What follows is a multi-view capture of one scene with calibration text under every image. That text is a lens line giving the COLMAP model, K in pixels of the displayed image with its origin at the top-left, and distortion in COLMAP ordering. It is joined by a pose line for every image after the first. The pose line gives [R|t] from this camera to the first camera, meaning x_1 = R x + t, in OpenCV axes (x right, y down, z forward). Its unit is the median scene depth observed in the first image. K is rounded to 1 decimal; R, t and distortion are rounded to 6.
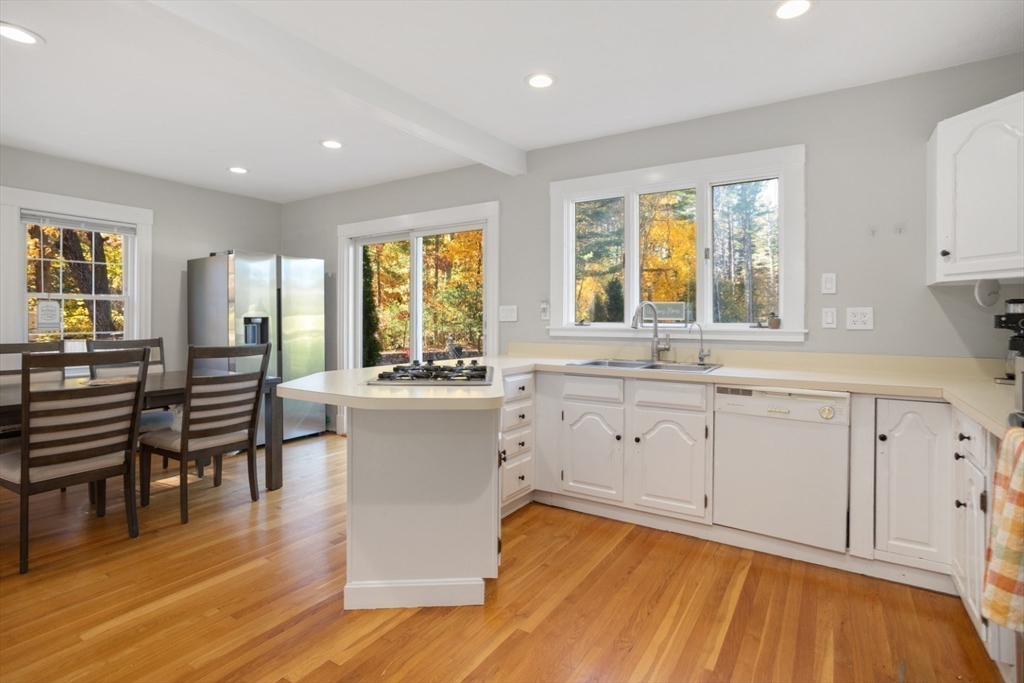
lens RADIAL K [[500.2, 0, 522.1], [0, 500.2, 318.3], [0, 0, 1]] dist [-0.045440, 0.000411]
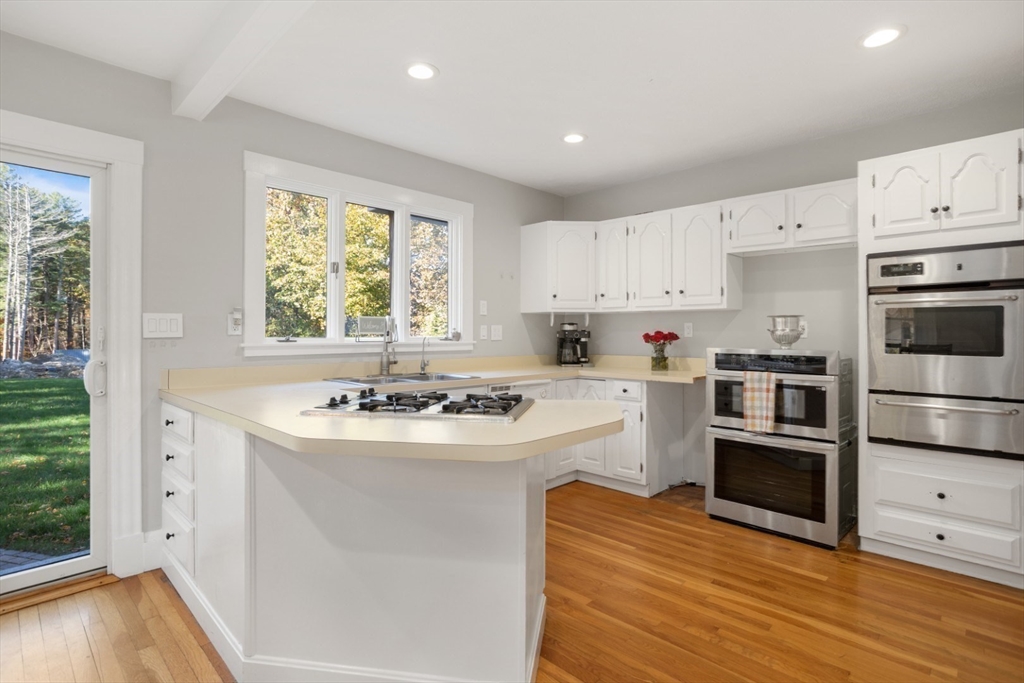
lens RADIAL K [[500.2, 0, 522.1], [0, 500.2, 318.3], [0, 0, 1]] dist [-0.045440, 0.000411]
pose [[0.201132, 0.025514, 0.979232, -0.799555], [0.000246, 0.999659, -0.026097, -0.003730], [-0.979564, 0.005490, 0.201057, 0.618276]]
